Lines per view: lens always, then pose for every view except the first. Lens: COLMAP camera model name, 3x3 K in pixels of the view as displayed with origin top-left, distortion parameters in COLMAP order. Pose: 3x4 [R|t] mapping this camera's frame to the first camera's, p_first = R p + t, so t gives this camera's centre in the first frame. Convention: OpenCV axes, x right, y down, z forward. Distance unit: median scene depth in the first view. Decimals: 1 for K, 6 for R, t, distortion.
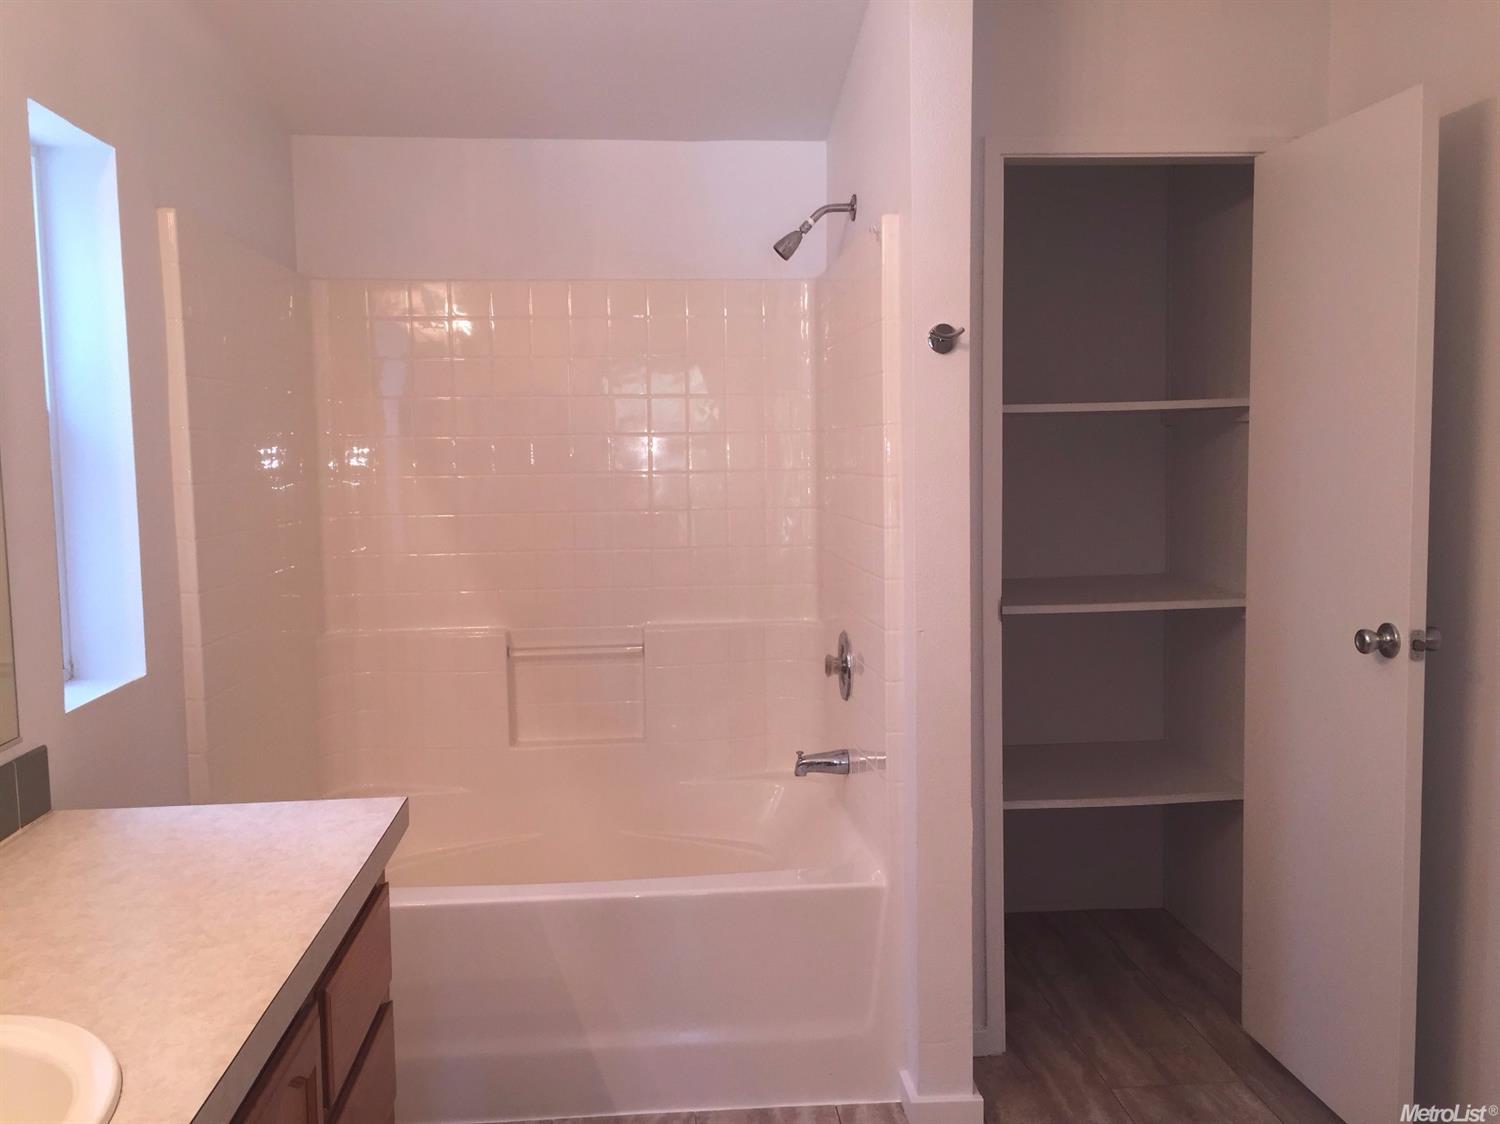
lens RADIAL K [[1281.6, 0, 751.2], [0, 1281.6, 561.0], [0, 0, 1]] dist [0.089888, -0.135969]
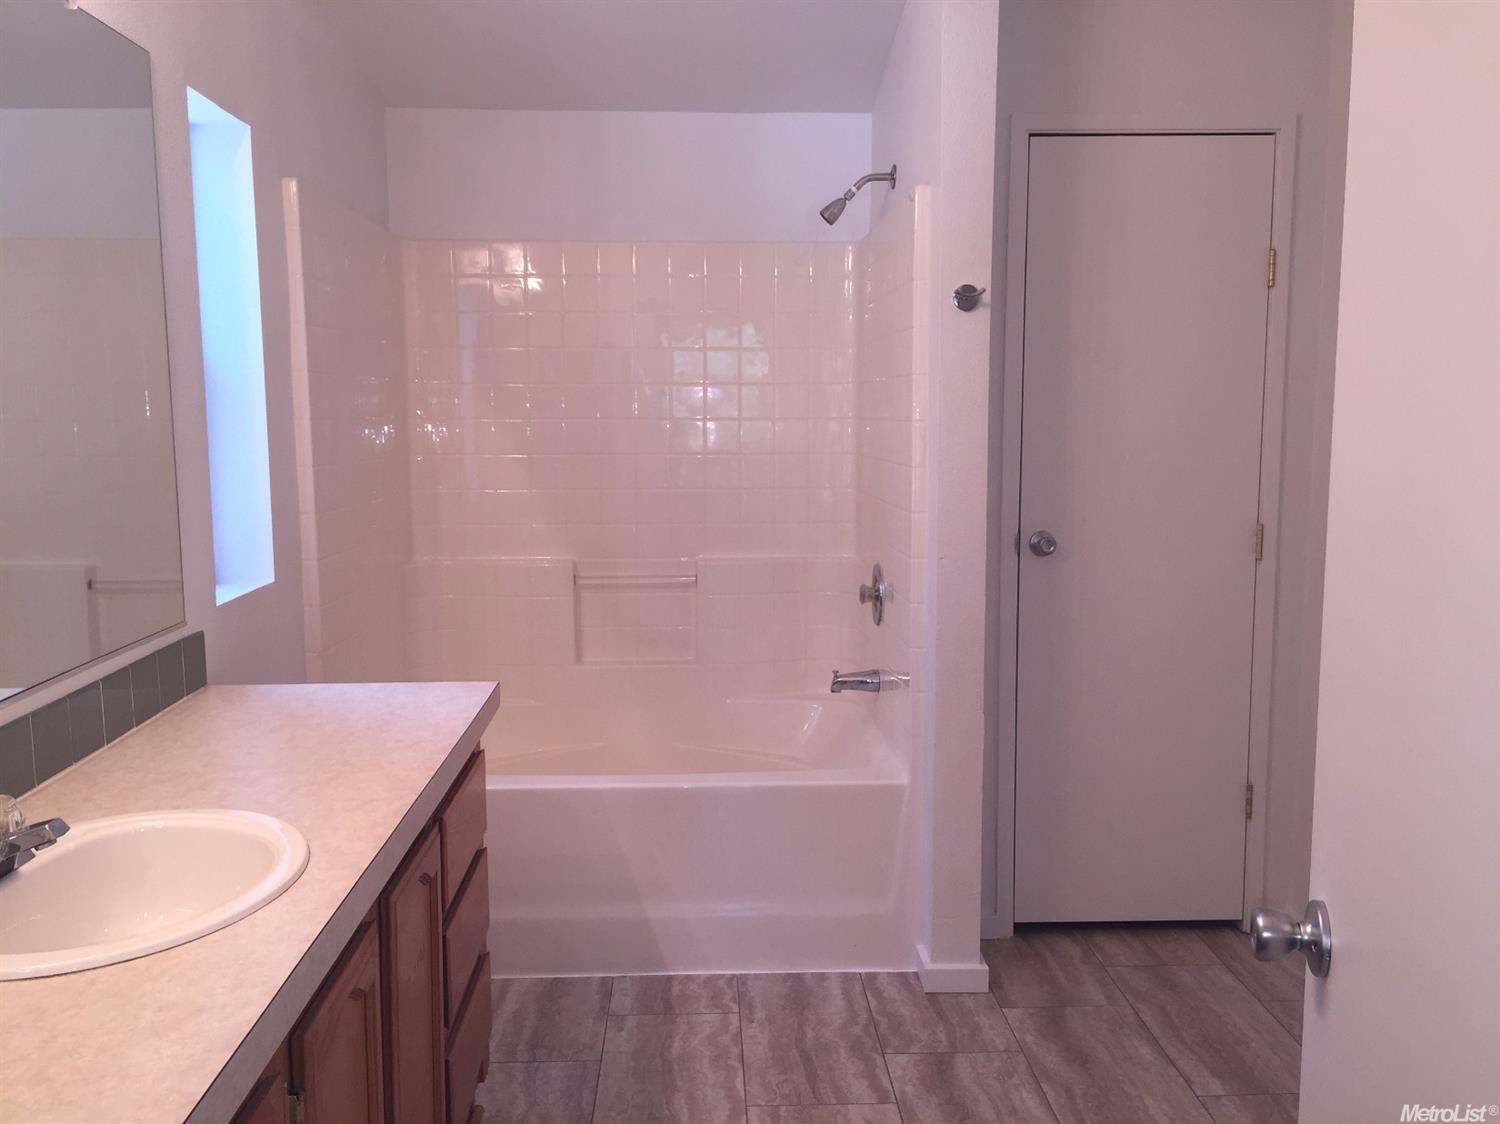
lens RADIAL K [[1281.6, 0, 751.0], [0, 1281.6, 564.1], [0, 0, 1]] dist [0.089888, -0.135969]
pose [[0.999048, 0.016910, -0.040214, 0.008866], [-0.015548, 0.999303, 0.033942, 0.022212], [0.040760, -0.033284, 0.998614, -0.126336]]
